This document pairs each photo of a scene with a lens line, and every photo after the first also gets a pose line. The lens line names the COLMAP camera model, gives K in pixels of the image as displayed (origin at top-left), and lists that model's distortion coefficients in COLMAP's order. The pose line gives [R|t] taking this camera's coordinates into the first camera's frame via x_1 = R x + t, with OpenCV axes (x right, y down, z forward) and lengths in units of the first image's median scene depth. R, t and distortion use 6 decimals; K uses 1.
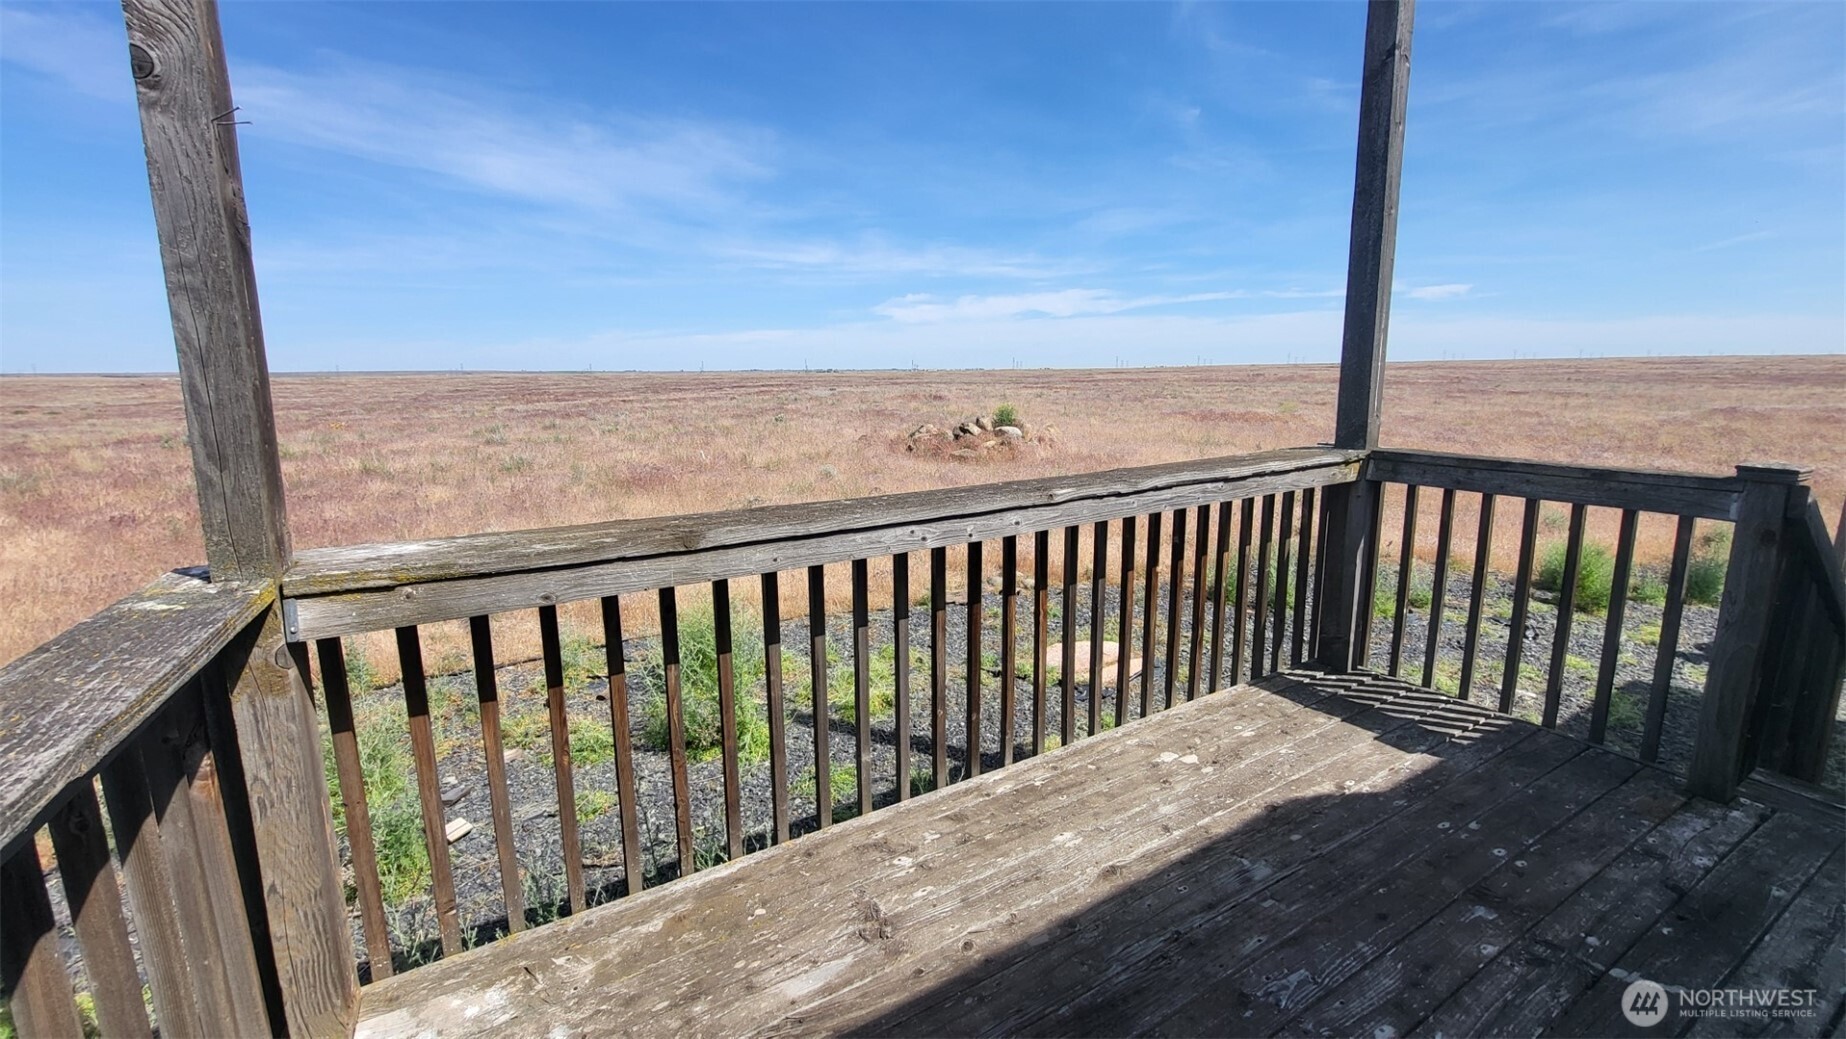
lens RADIAL K [[732.5, 0, 925.9], [0, 732.5, 516.5], [0, 0, 1]] dist [0.006175, -0.000851]
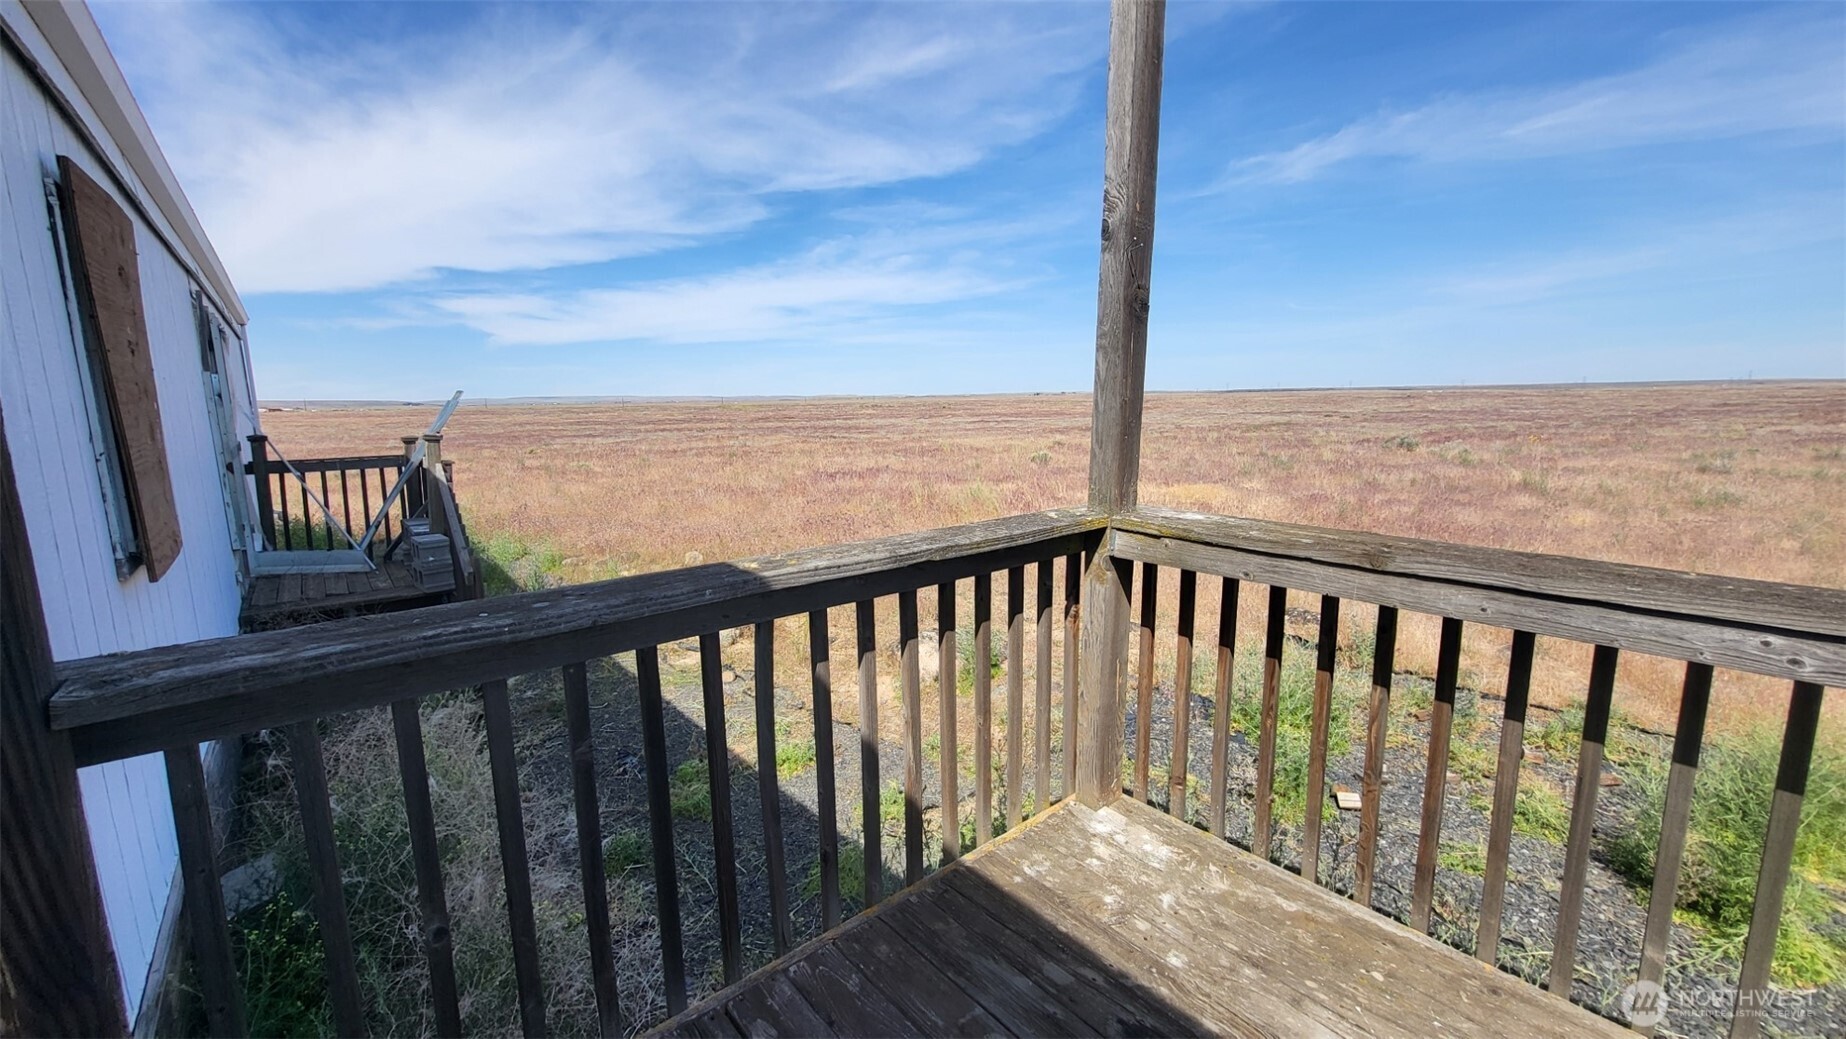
lens RADIAL K [[732.5, 0, 924.7], [0, 732.5, 515.7], [0, 0, 1]] dist [0.006175, -0.000851]
pose [[0.179277, 0.163589, -0.970102, 0.496843], [-0.179517, 0.974962, 0.131234, -0.043722], [0.967281, 0.150623, 0.204155, 0.188029]]
